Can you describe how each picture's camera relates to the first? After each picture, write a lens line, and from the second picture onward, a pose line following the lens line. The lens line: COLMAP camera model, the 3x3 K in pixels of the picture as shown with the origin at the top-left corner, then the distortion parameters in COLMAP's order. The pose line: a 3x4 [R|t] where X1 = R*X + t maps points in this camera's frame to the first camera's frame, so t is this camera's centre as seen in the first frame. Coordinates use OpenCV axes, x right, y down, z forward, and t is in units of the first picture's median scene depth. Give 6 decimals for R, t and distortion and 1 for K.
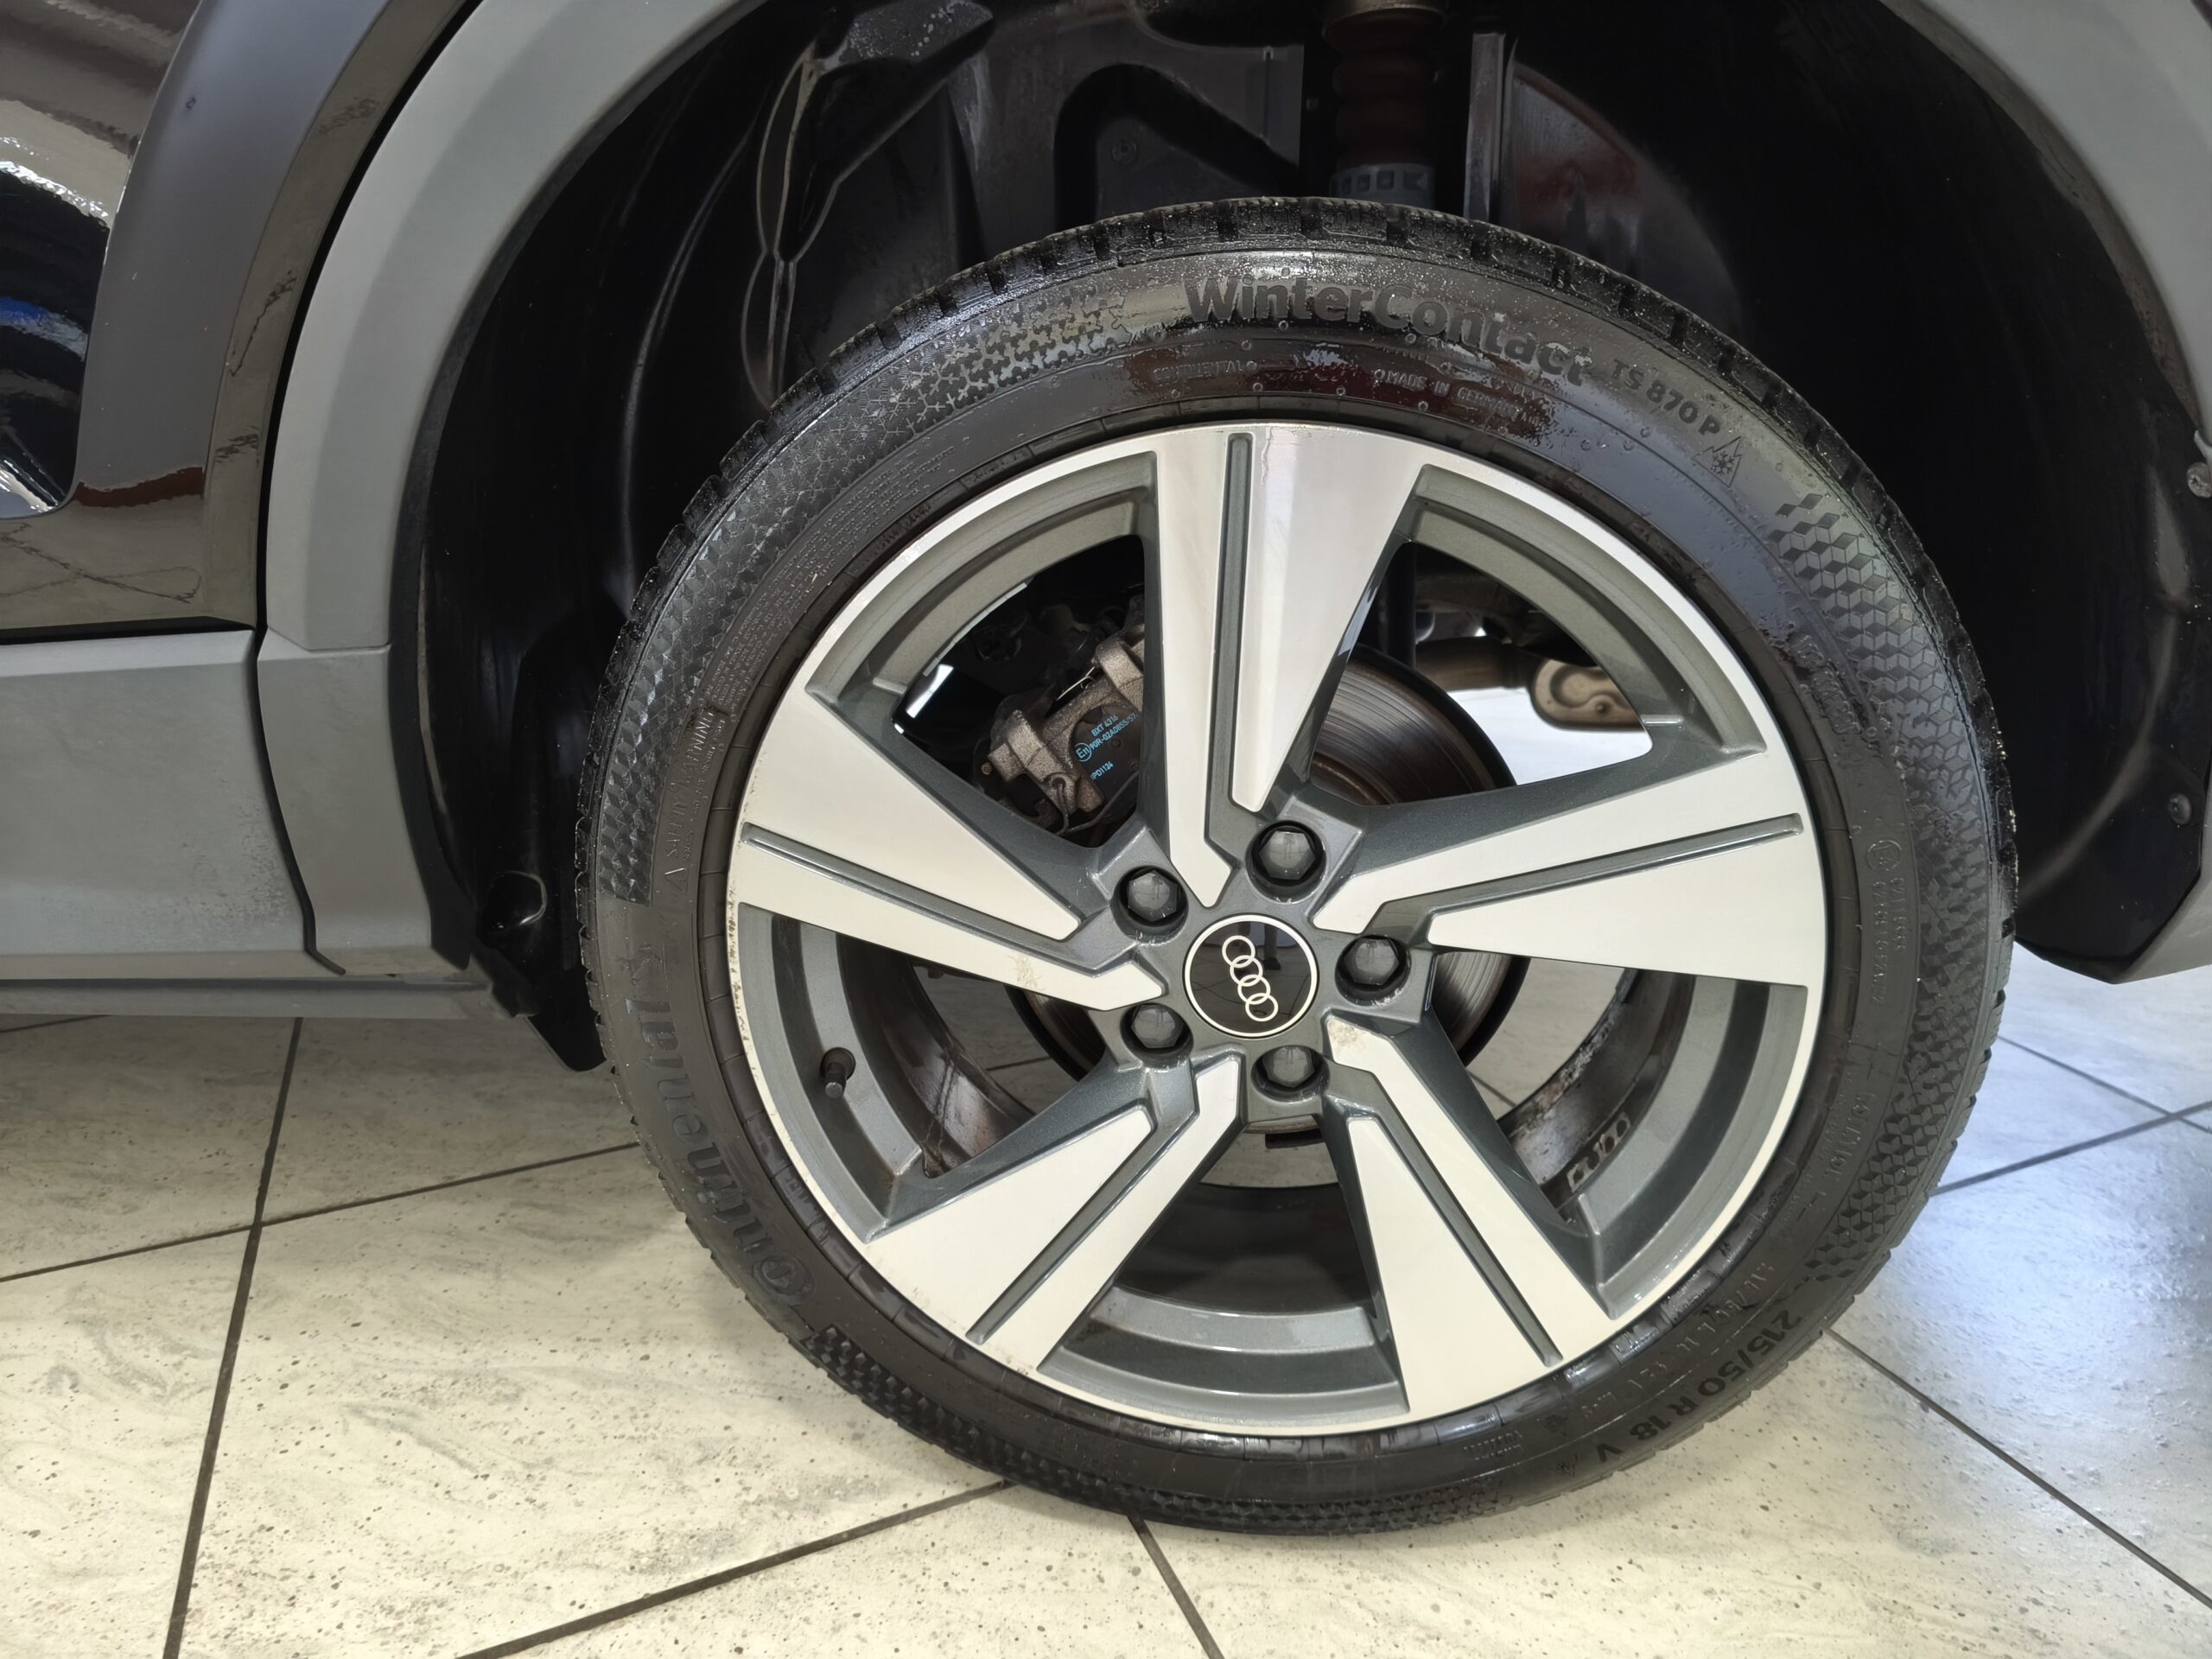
lens RADIAL K [[1450.0, 0, 1106.0], [0, 1450.0, 829.5], [0, 0, 1]] dist [0.006170, -0.007063]
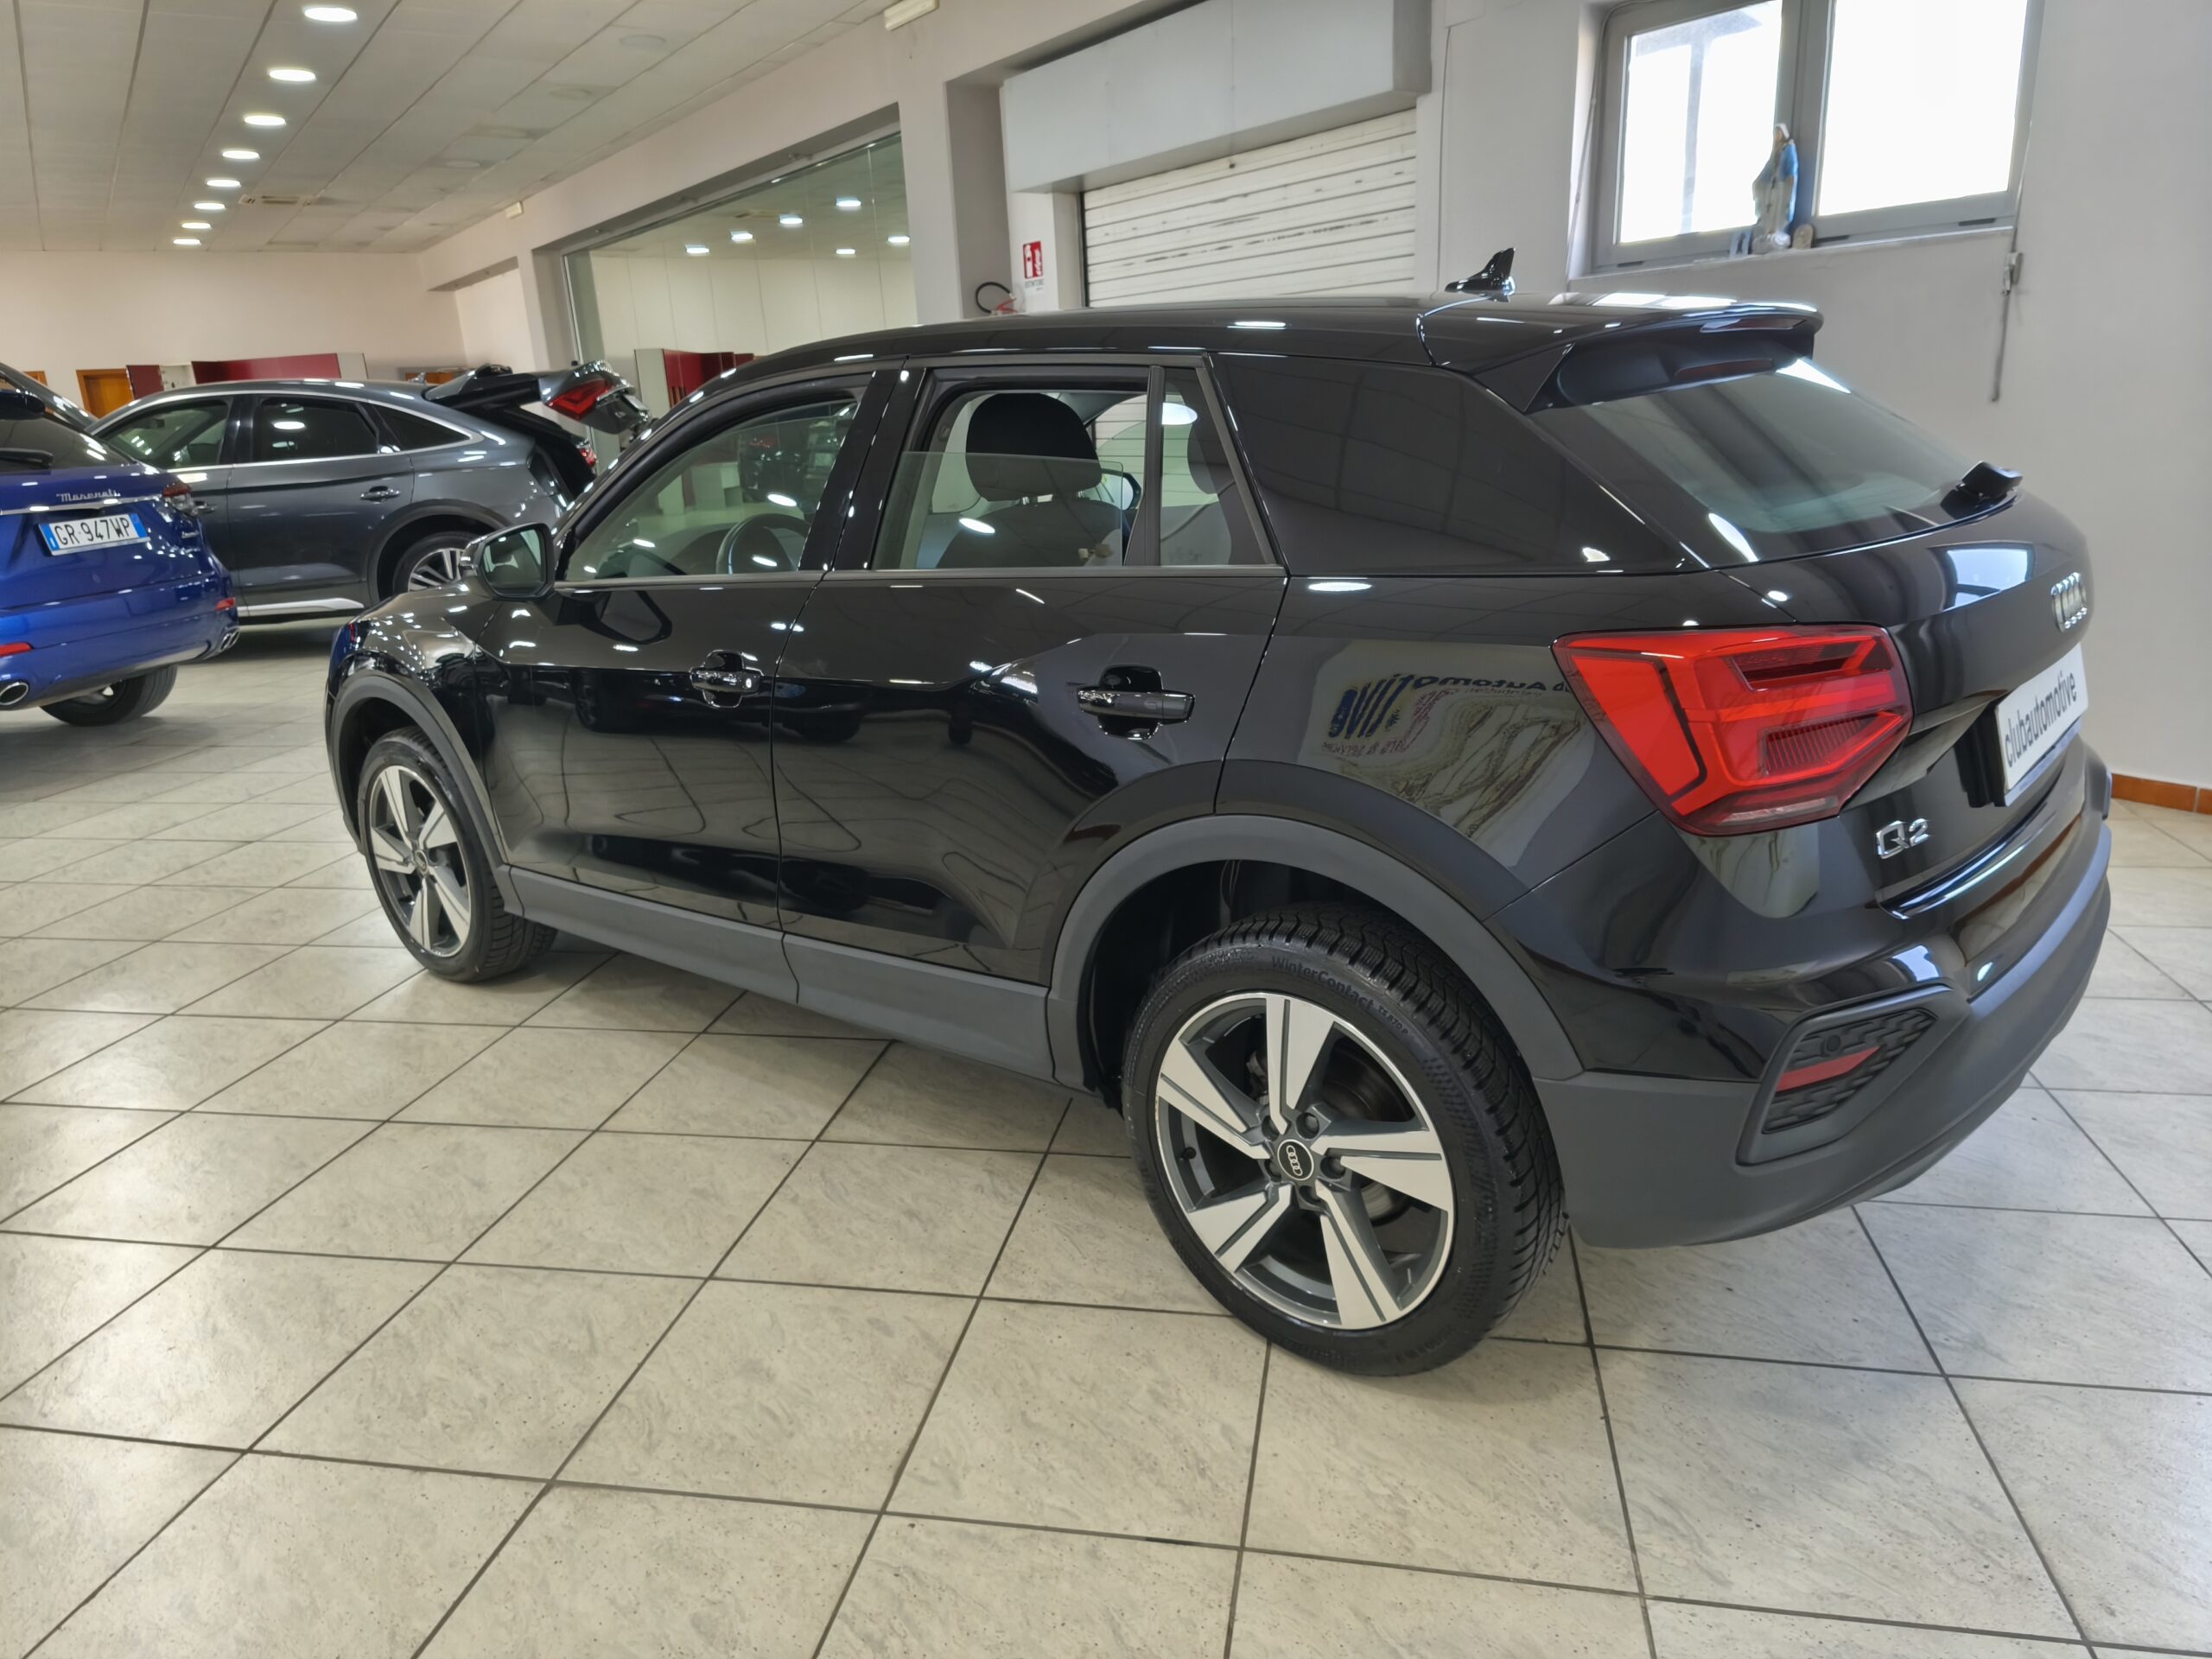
lens RADIAL K [[1450.0, 0, 1106.0], [0, 1450.0, 829.5], [0, 0, 1]] dist [0.006170, -0.007063]
pose [[0.820591, 0.133811, -0.555631, 1.307513], [-0.141702, 0.989484, 0.029020, -0.587815], [0.553671, 0.054921, 0.830922, -1.705090]]
